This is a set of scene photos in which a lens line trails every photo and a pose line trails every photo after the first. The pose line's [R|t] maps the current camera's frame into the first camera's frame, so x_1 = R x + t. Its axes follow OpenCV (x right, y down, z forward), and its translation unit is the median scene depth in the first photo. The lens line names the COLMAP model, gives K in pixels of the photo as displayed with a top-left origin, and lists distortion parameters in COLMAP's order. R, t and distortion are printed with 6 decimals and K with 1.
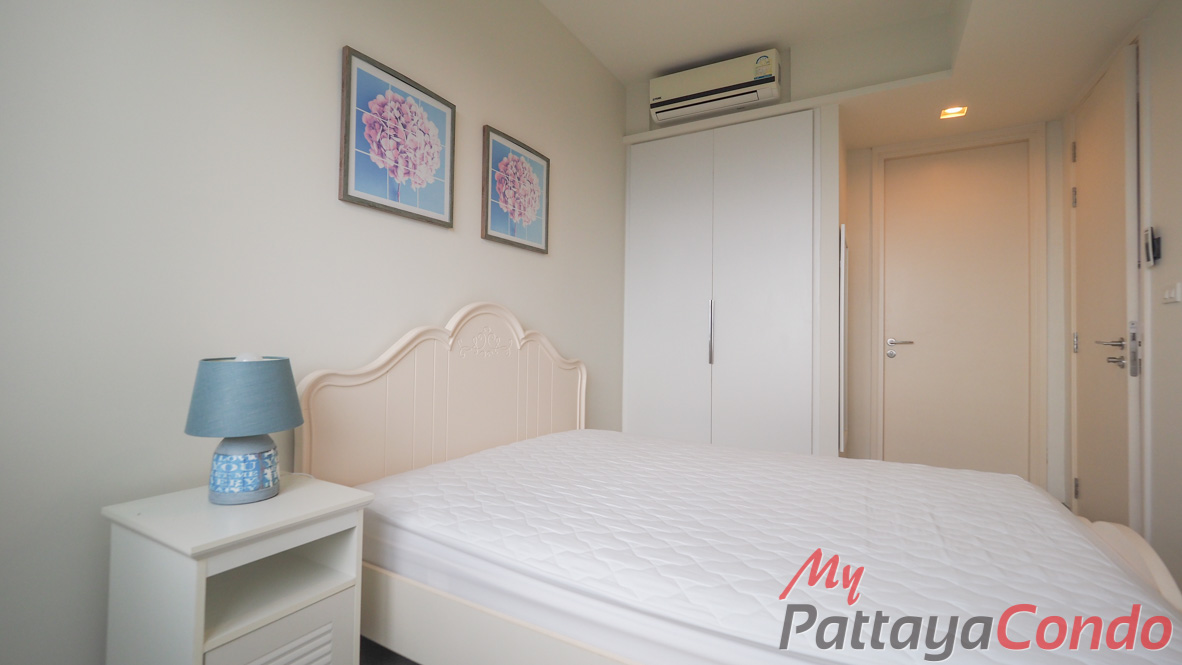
lens RADIAL K [[512.9, 0, 566.3], [0, 512.9, 334.9], [0, 0, 1]] dist [0.002928, -0.001995]
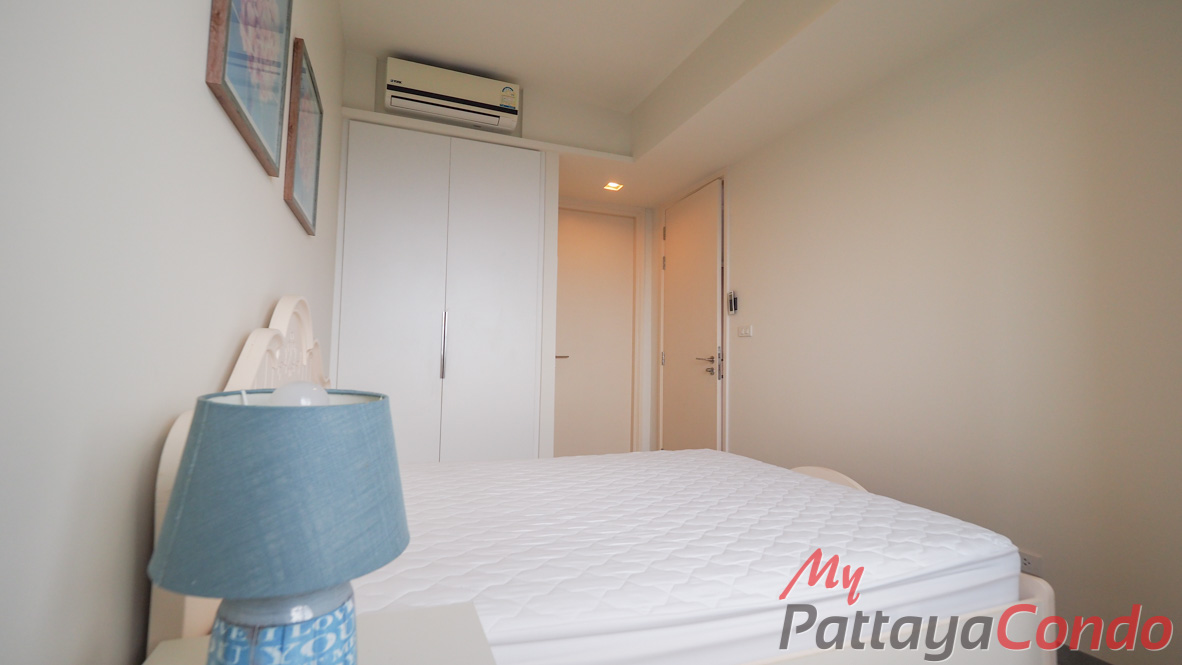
lens RADIAL K [[512.9, 0, 593.7], [0, 512.9, 336.0], [0, 0, 1]] dist [0.002928, -0.001995]
pose [[0.634587, 0.037833, 0.771925, -0.422109], [-0.023484, 0.999284, -0.029671, -0.001486], [-0.772495, 0.000701, 0.635020, 0.260698]]
